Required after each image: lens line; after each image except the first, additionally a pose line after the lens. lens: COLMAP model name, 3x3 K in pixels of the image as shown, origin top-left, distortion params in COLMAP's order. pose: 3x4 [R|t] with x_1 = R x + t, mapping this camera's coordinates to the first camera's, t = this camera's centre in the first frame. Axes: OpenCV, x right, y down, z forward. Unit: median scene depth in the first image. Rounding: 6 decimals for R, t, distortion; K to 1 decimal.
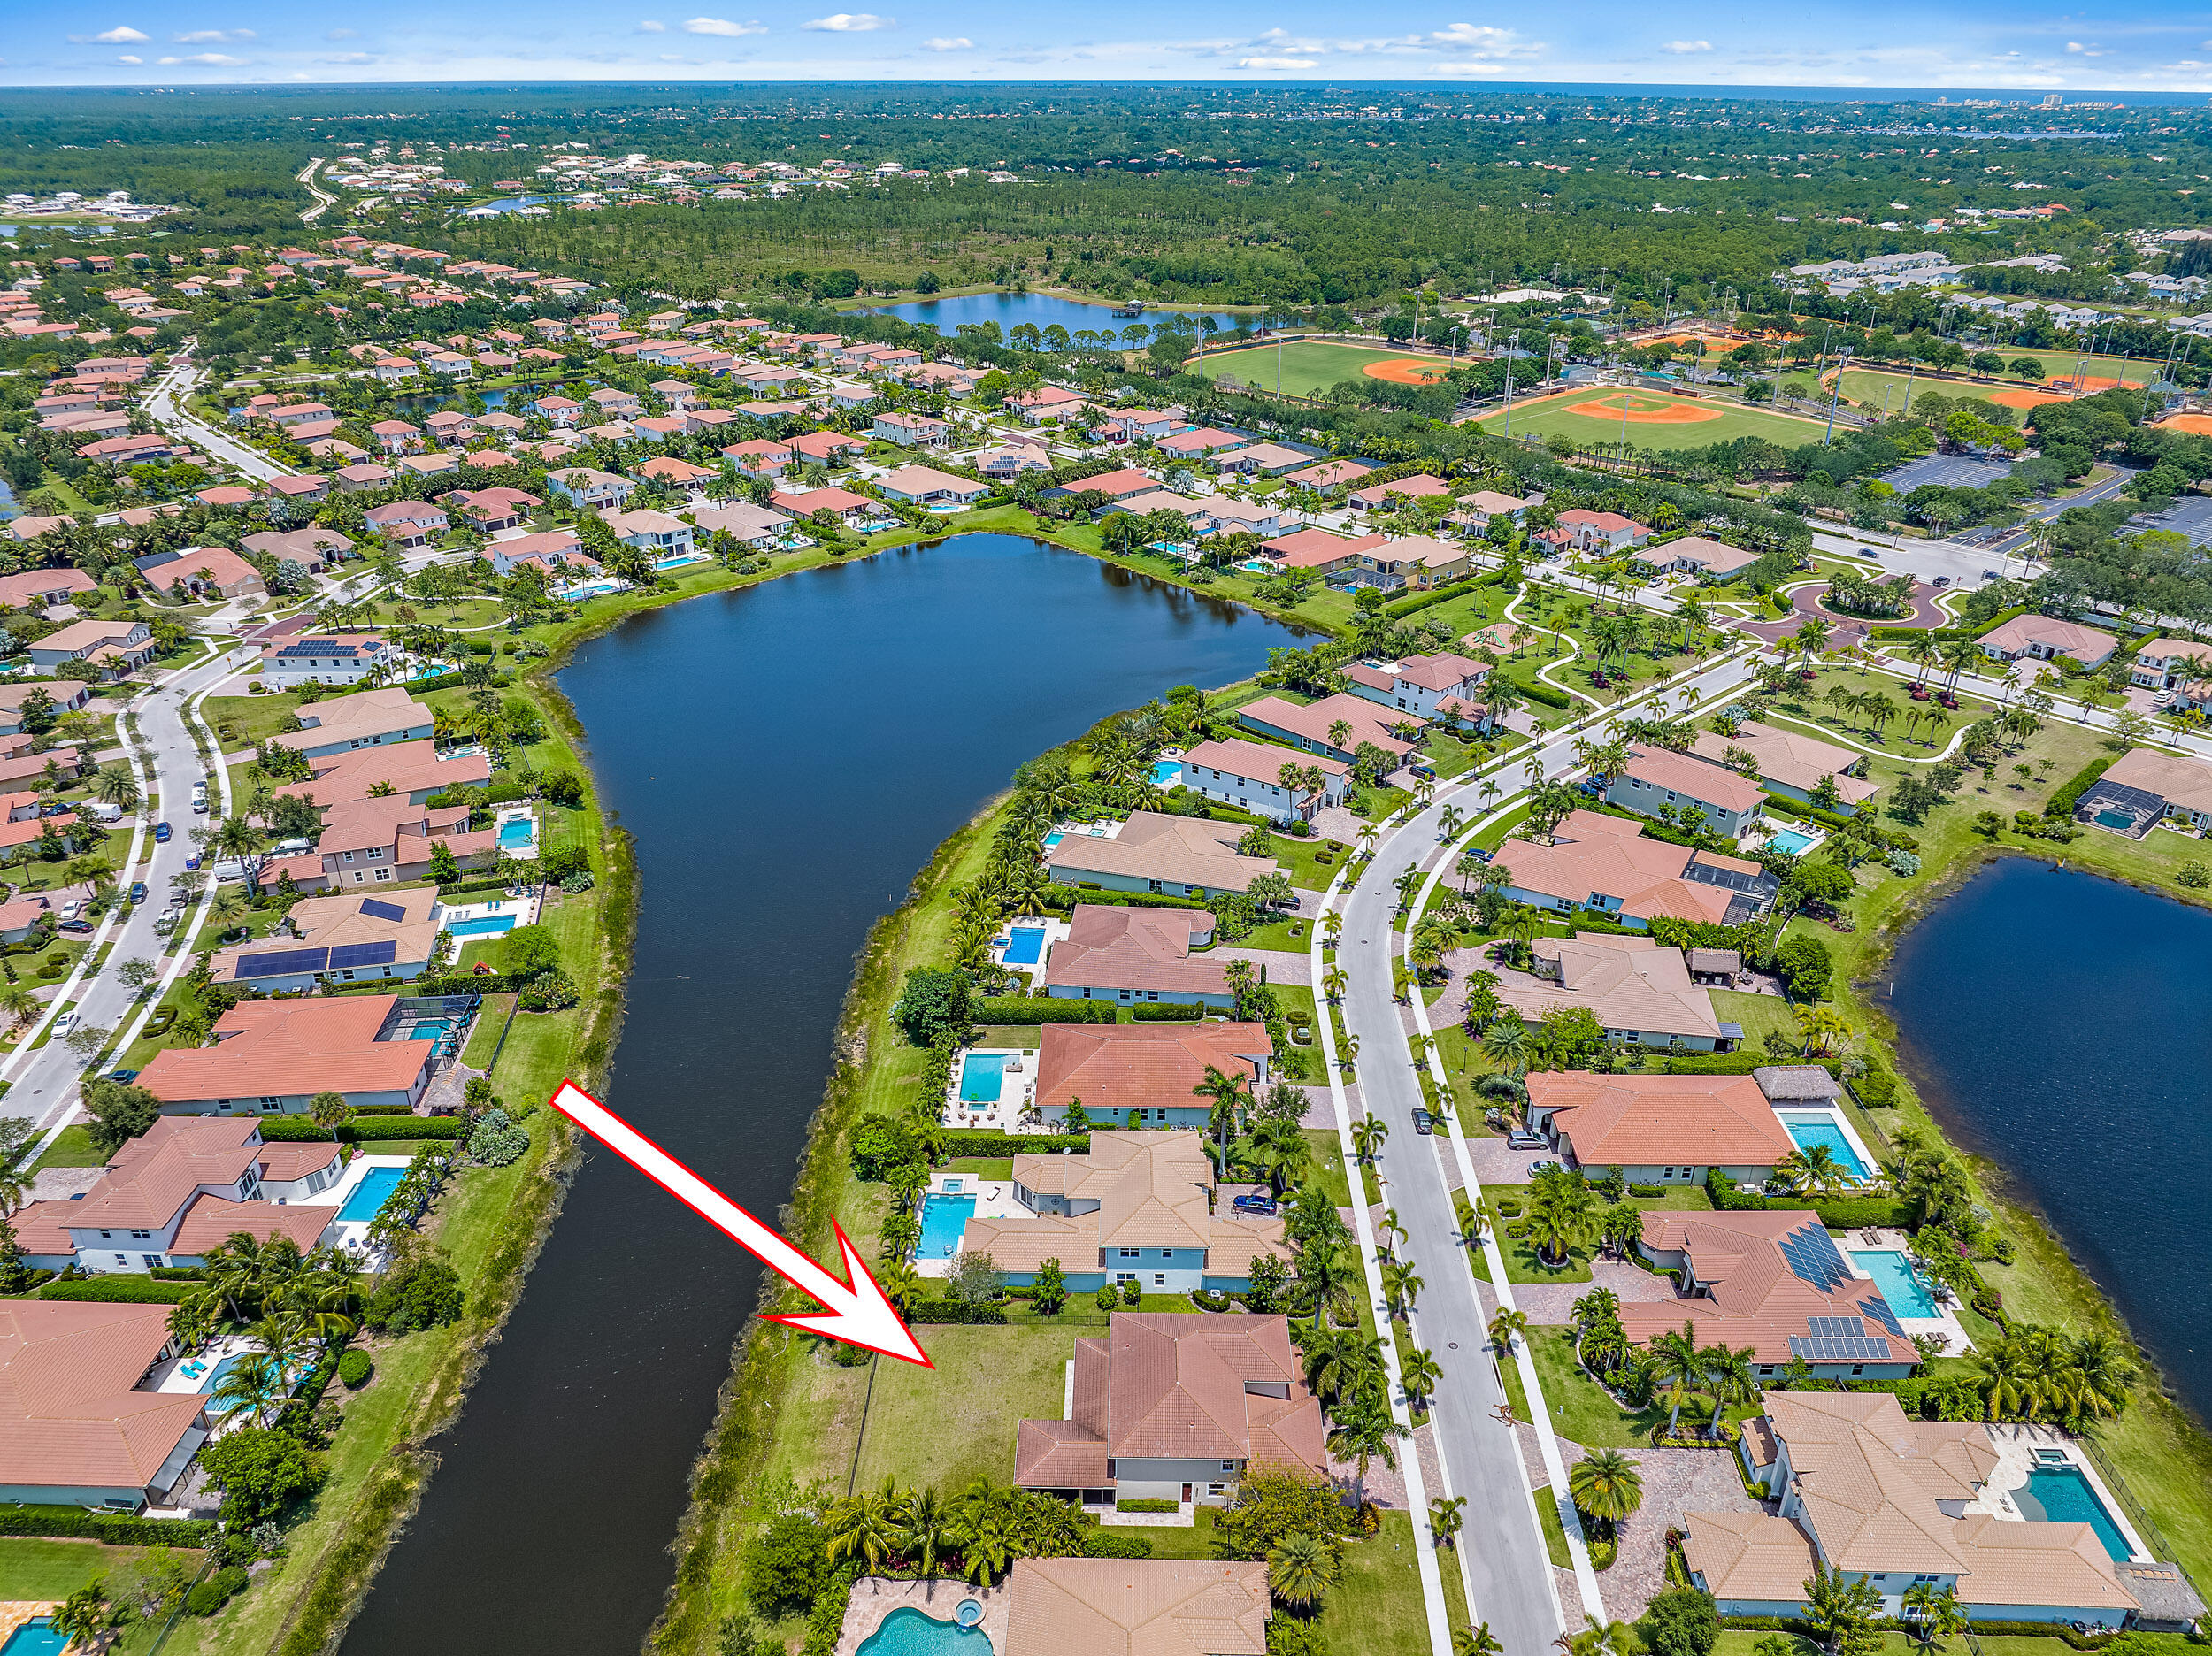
lens RADIAL K [[1544.9, 0, 1106.0], [0, 1544.9, 828.0], [0, 0, 1]] dist [-0.035580, -0.005212]
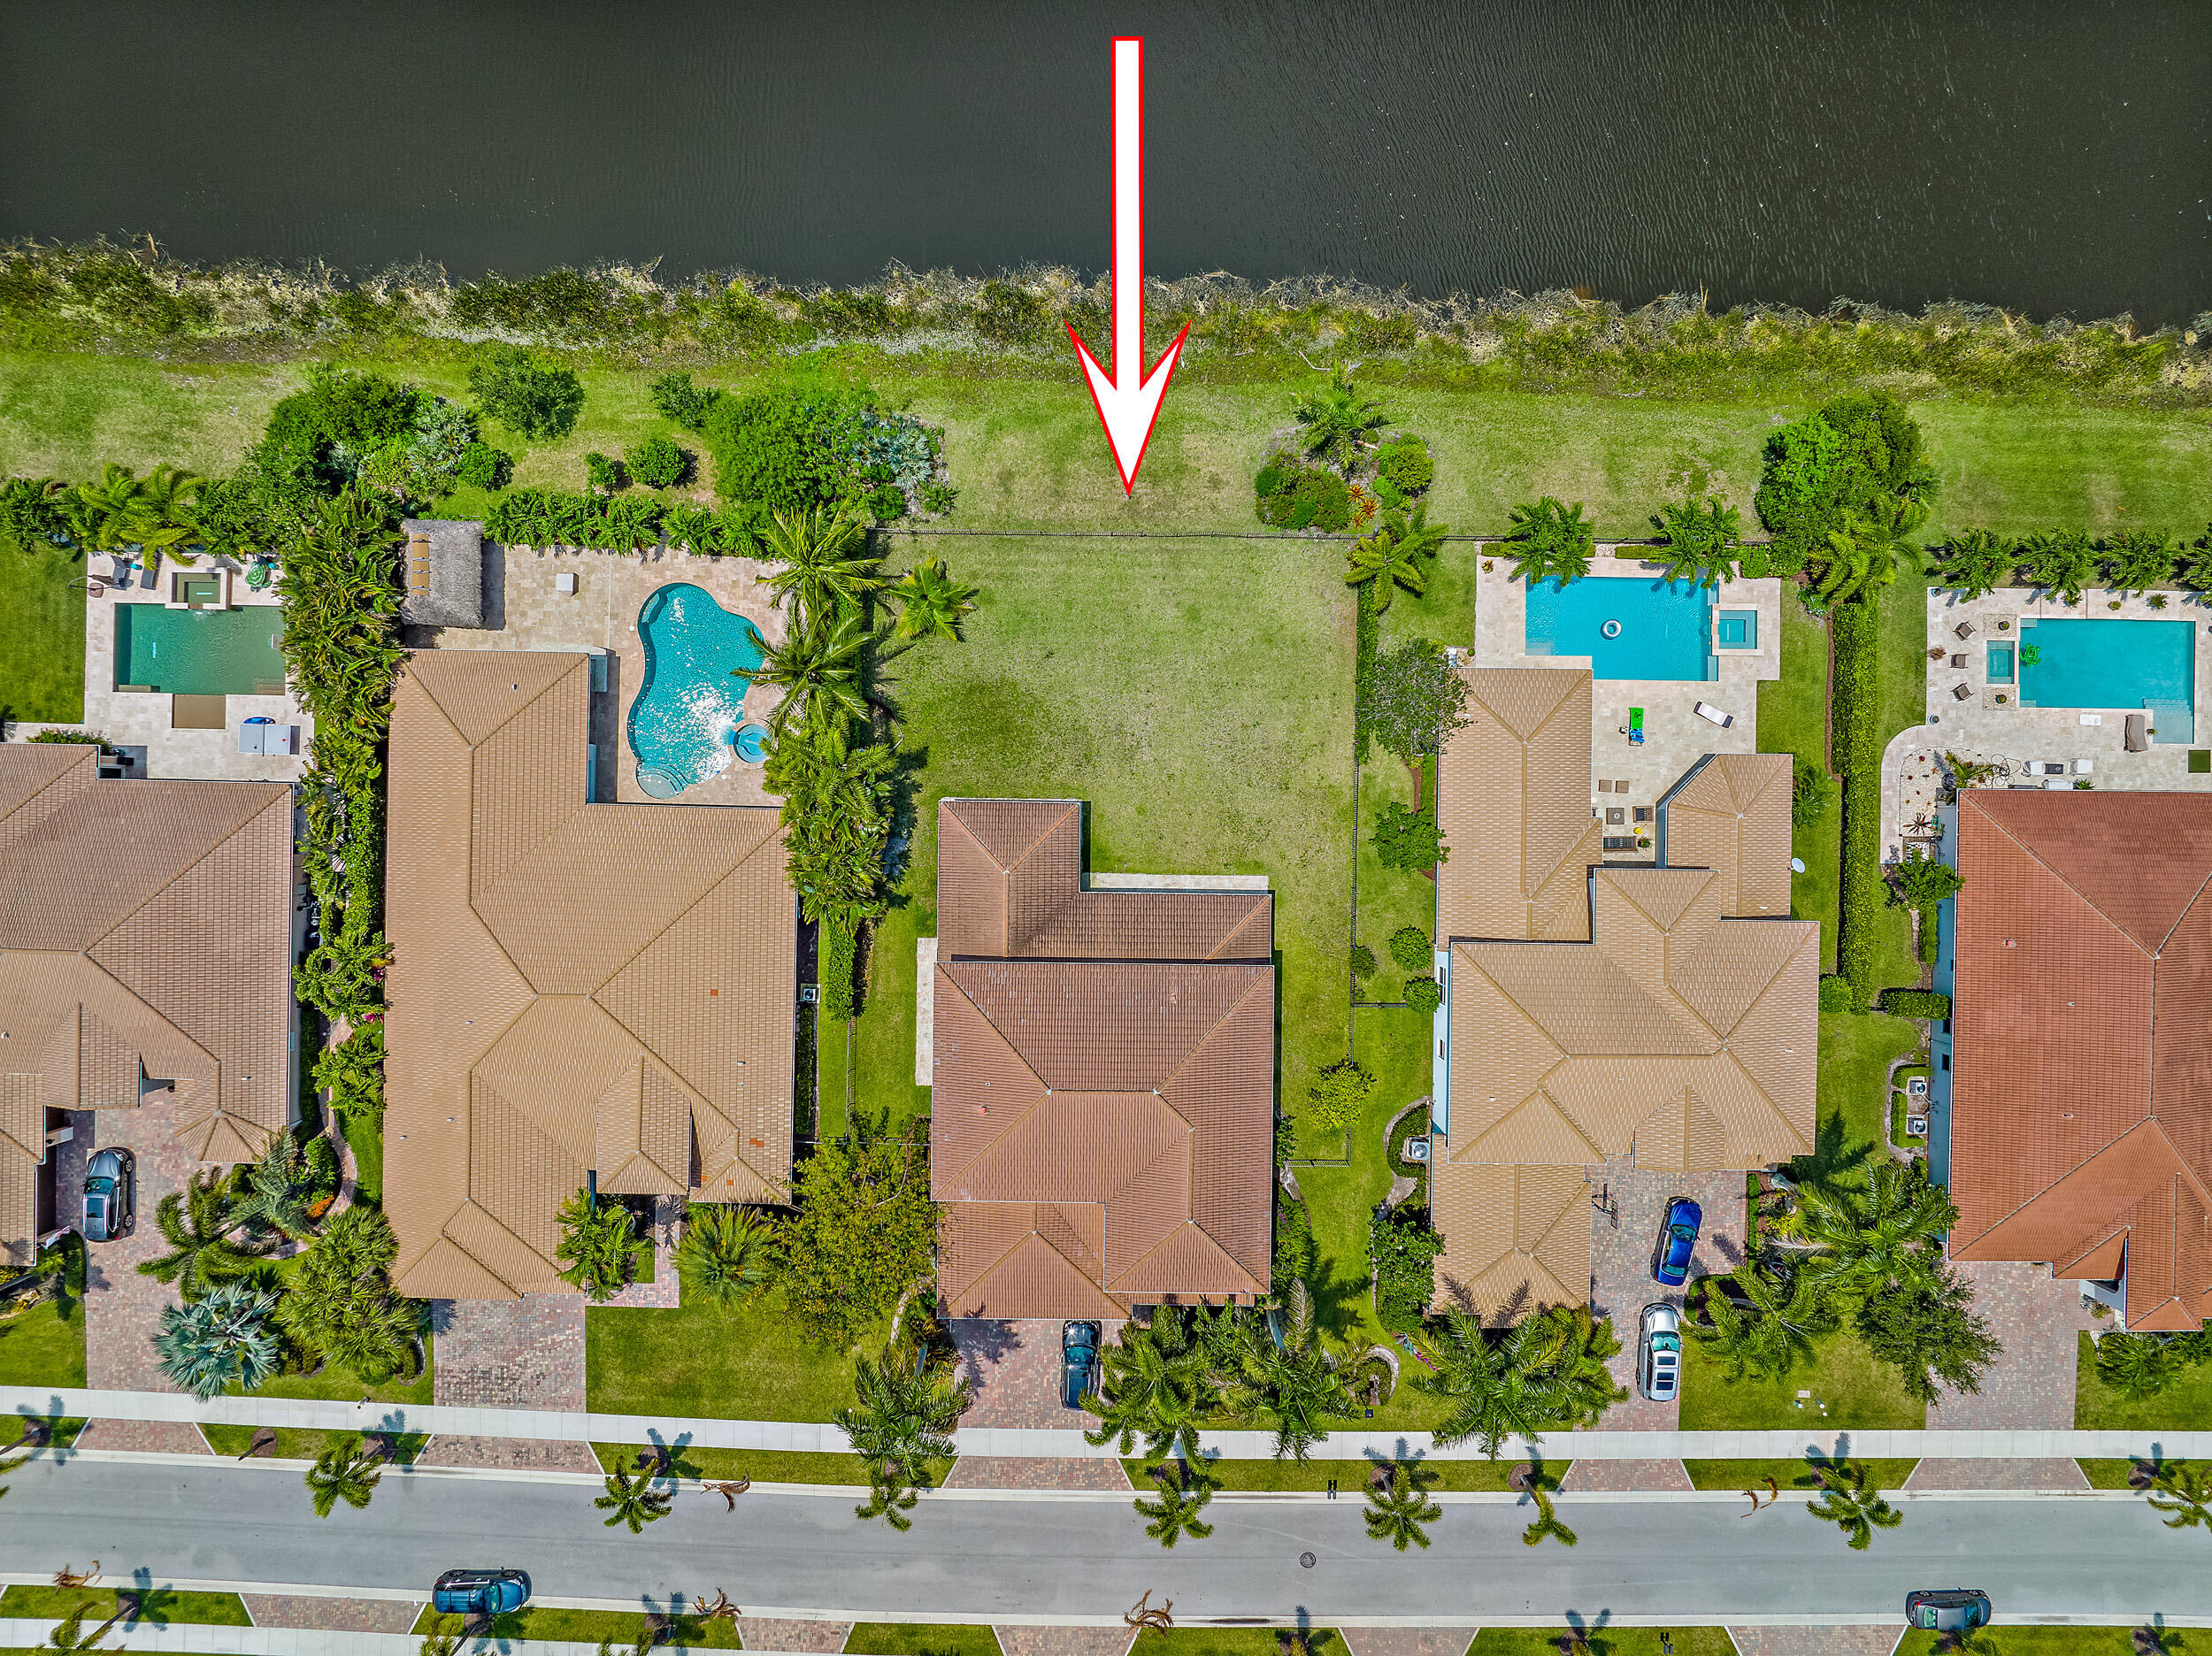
lens RADIAL K [[1544.9, 0, 1106.0], [0, 1544.9, 828.0], [0, 0, 1]] dist [-0.035580, -0.005212]
pose [[0.002755, 0.999973, 0.006743, -0.025084], [-0.448649, -0.004790, 0.893695, -0.071504], [0.893704, -0.005487, 0.448623, 0.373767]]
